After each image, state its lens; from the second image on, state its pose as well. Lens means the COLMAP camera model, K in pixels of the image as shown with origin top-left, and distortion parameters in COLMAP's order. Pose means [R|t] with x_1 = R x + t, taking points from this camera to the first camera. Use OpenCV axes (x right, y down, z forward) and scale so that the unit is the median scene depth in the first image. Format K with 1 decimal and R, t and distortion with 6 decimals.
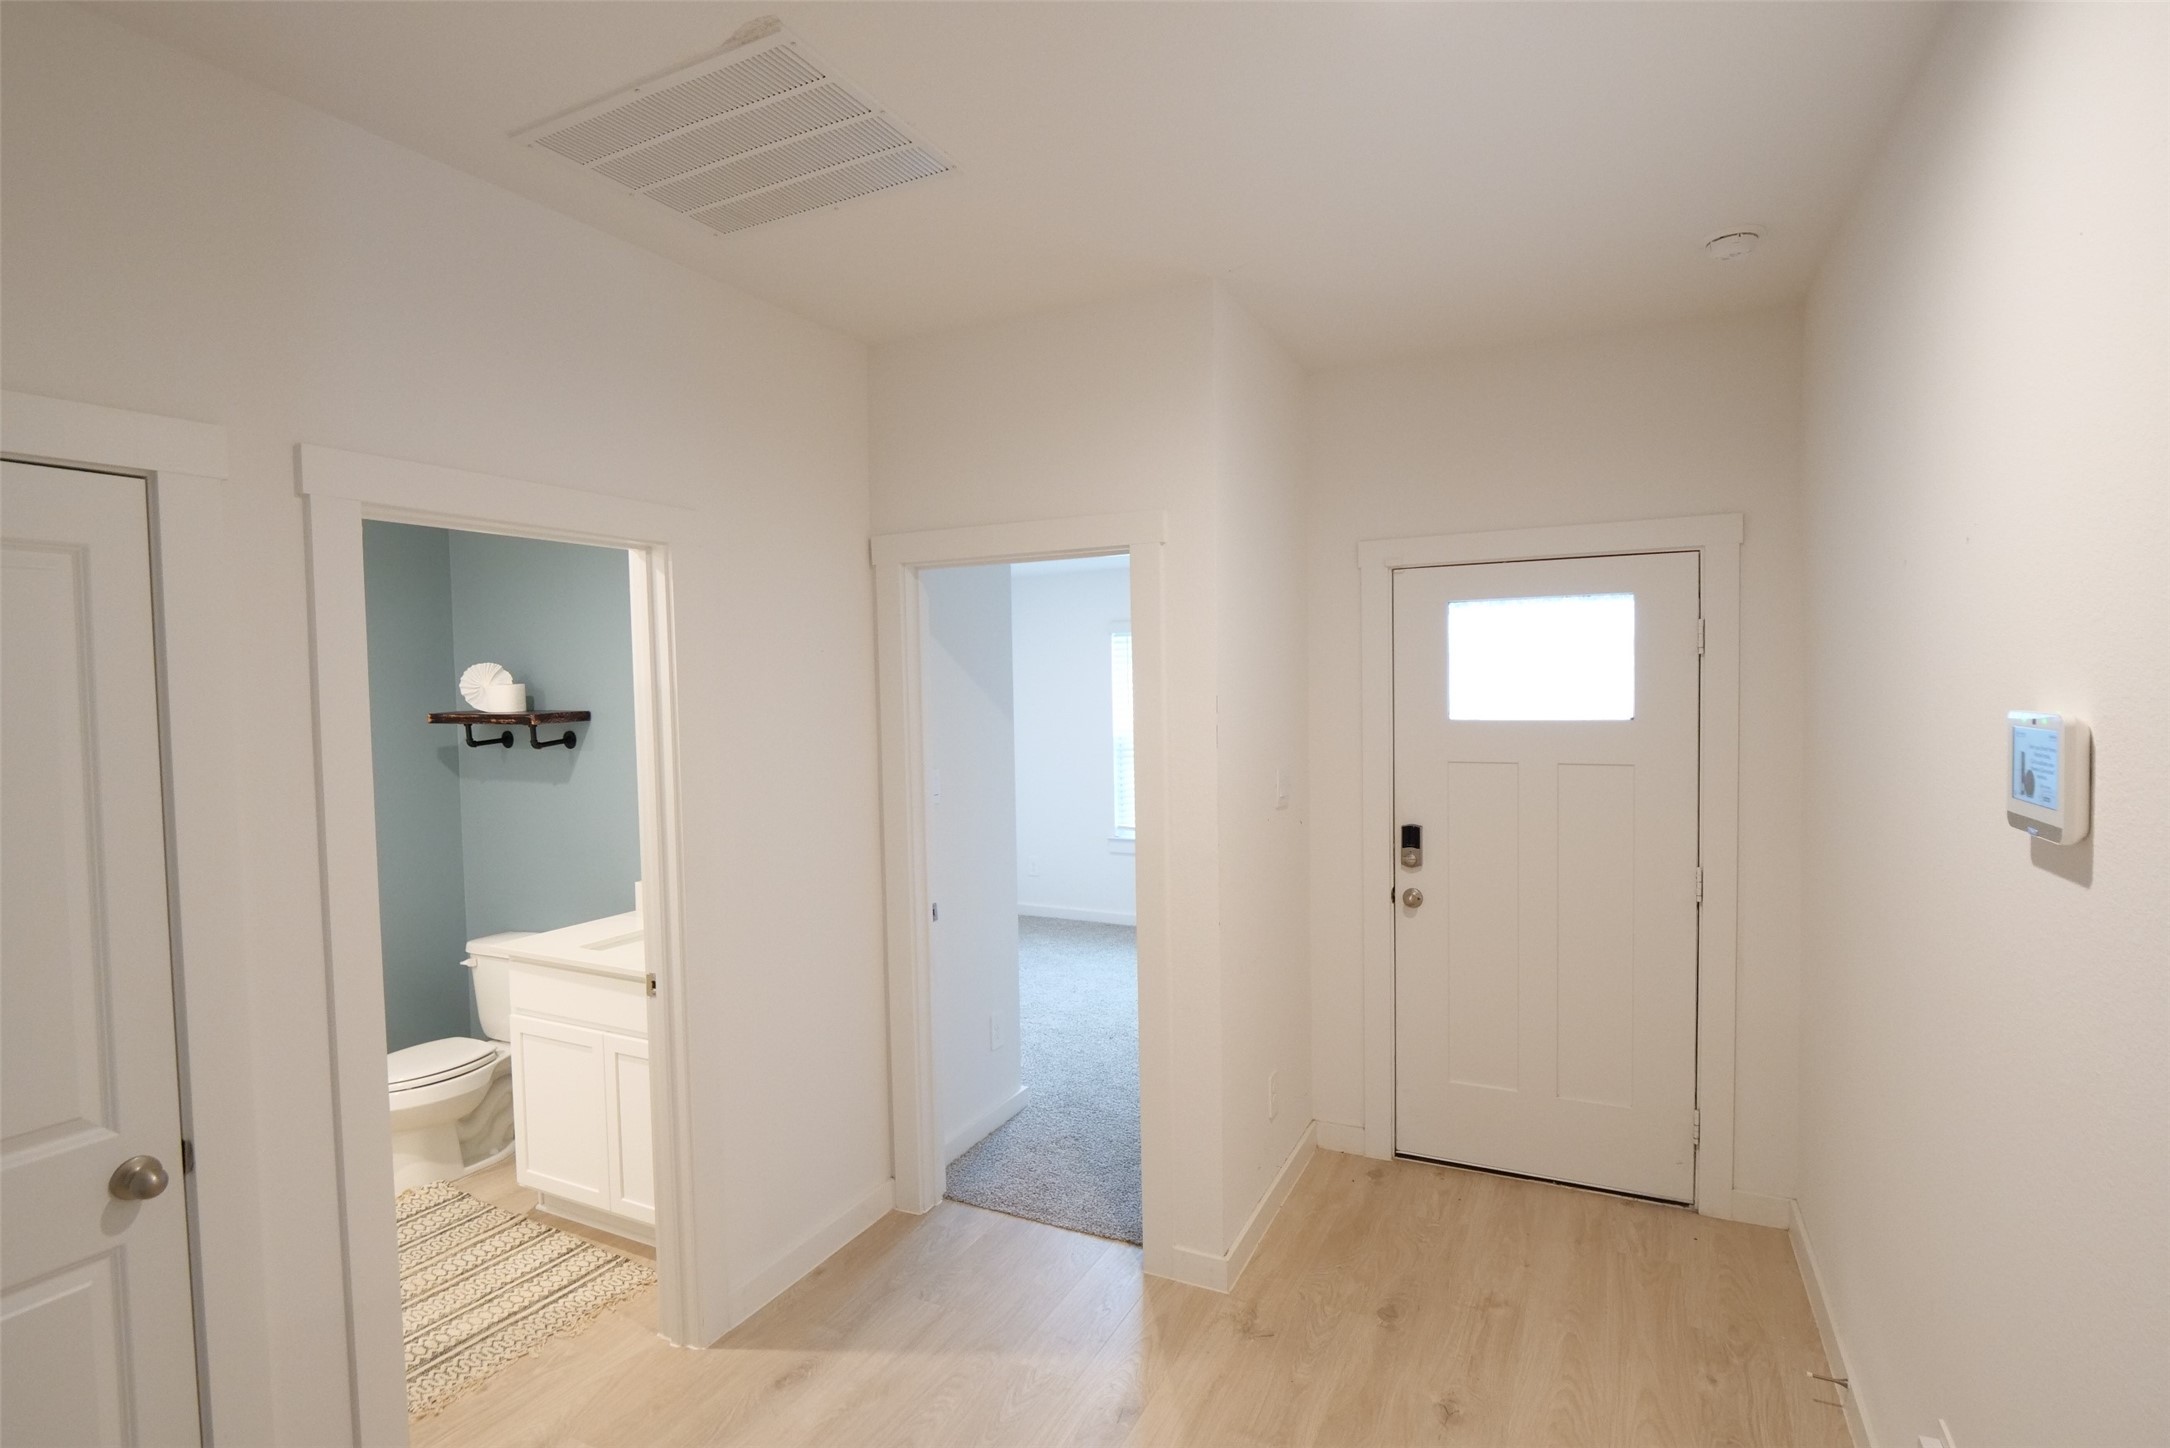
lens RADIAL K [[1057.9, 0, 1079.5], [0, 1057.9, 719.5], [0, 0, 1]] dist [-0.006492, -0.007029]
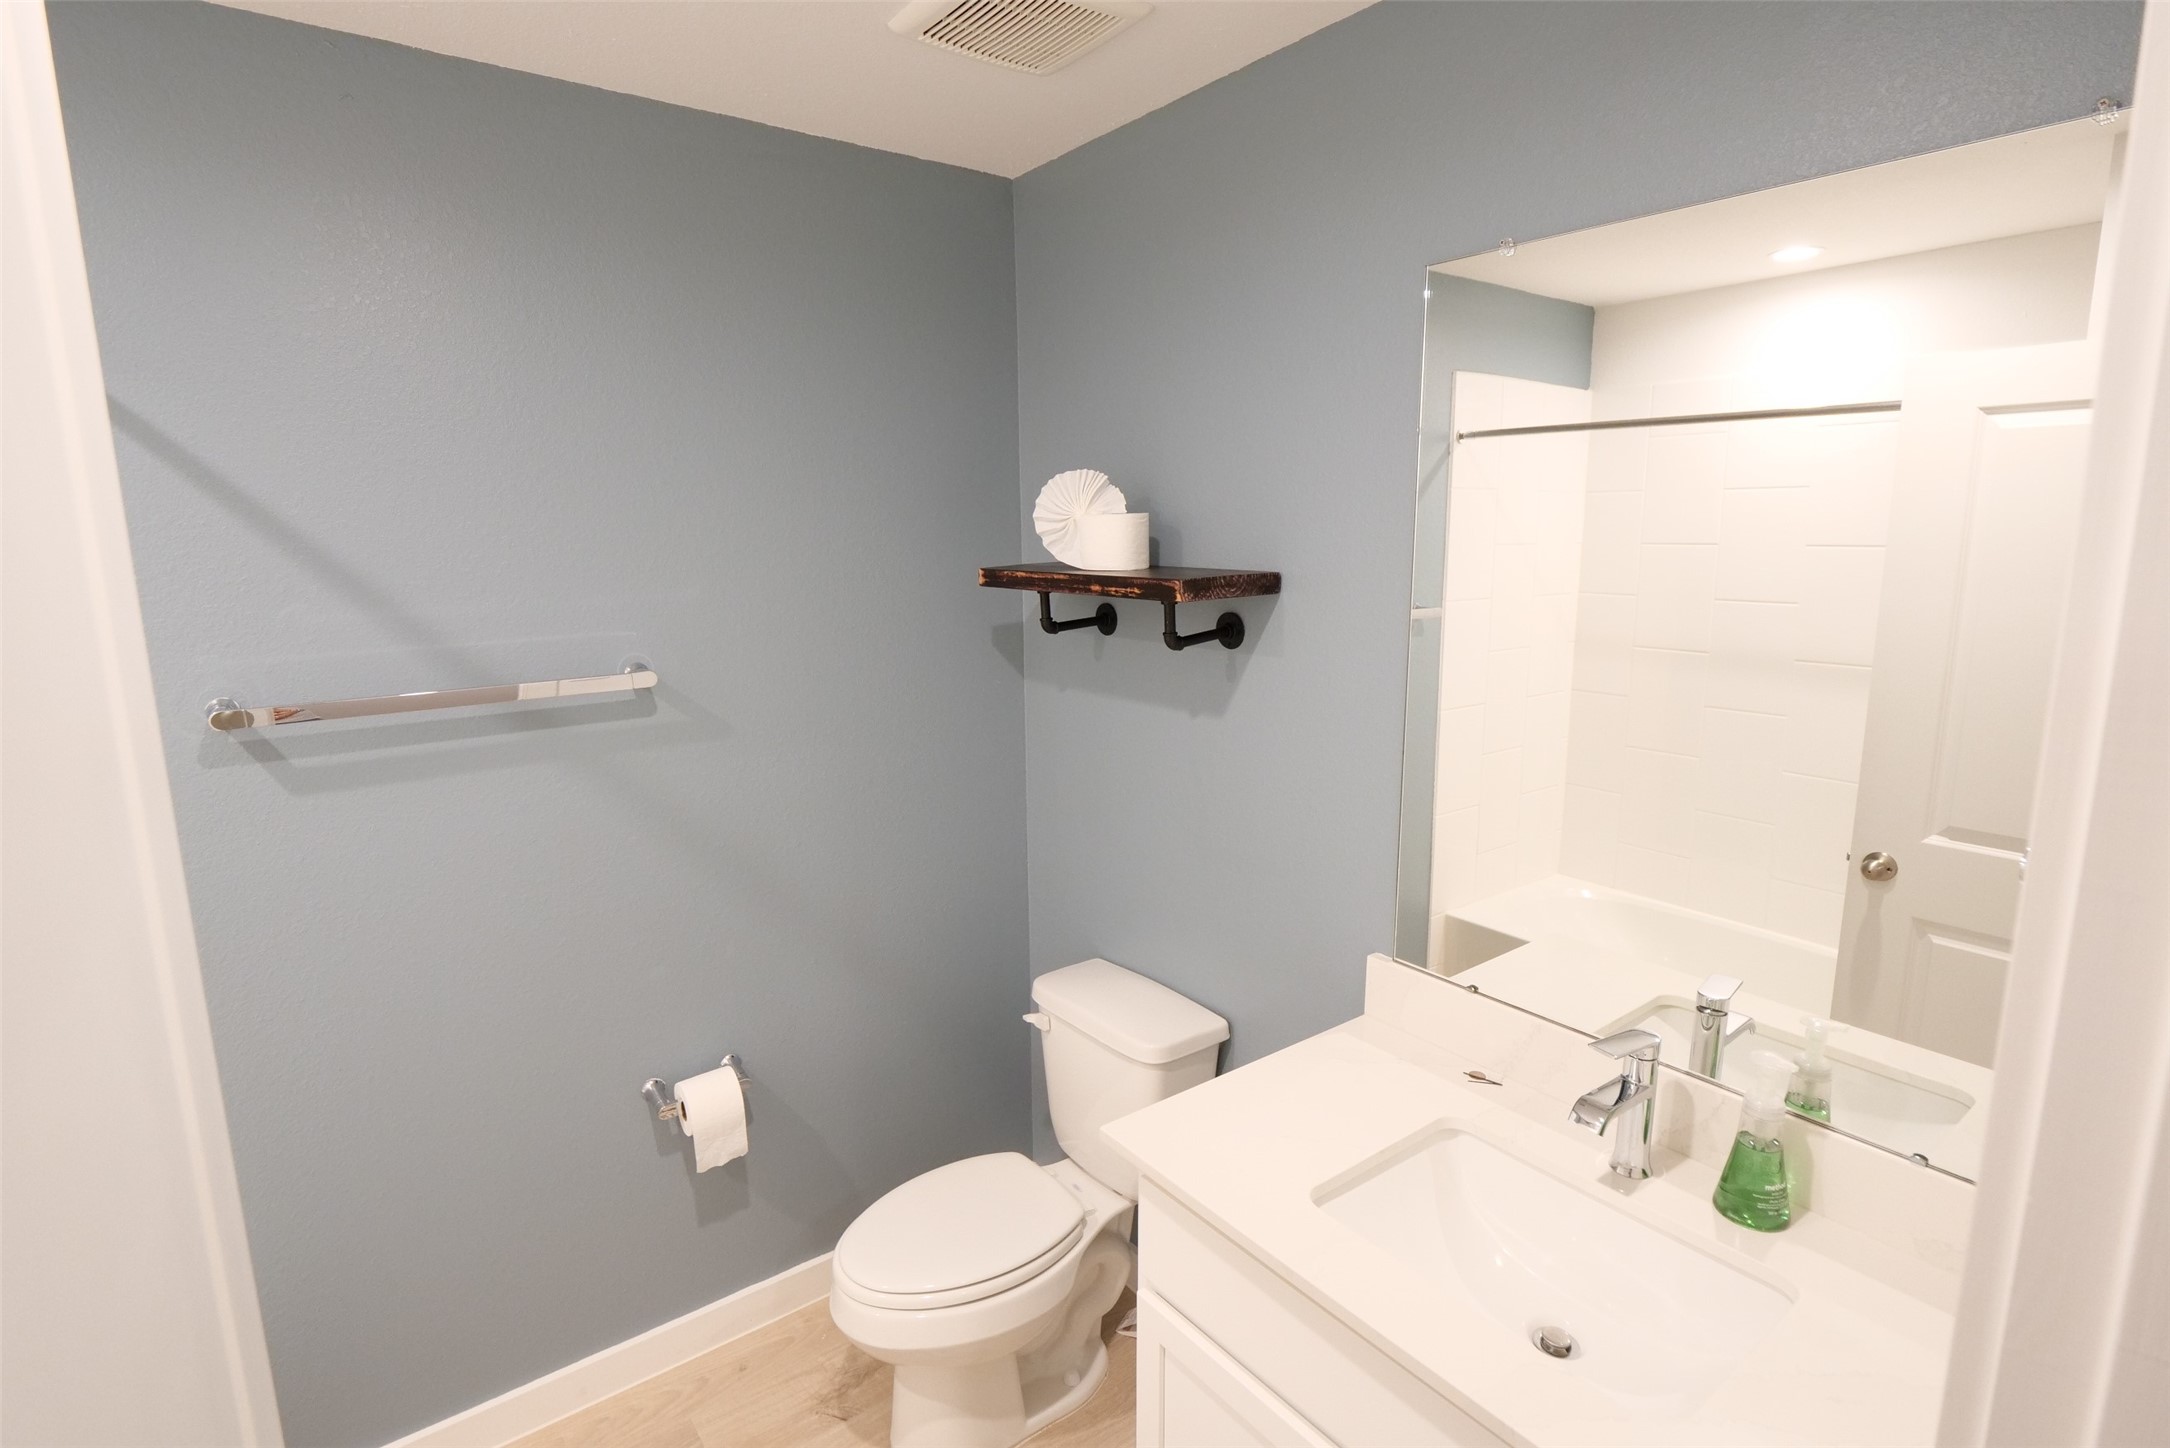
lens RADIAL K [[1057.9, 0, 1079.5], [0, 1057.9, 719.5], [0, 0, 1]] dist [-0.006492, -0.007029]
pose [[0.897522, 0.088558, -0.431987, -0.331711], [-0.026008, 0.988553, 0.148617, -0.010850], [0.440203, -0.122152, 0.889551, 0.532527]]
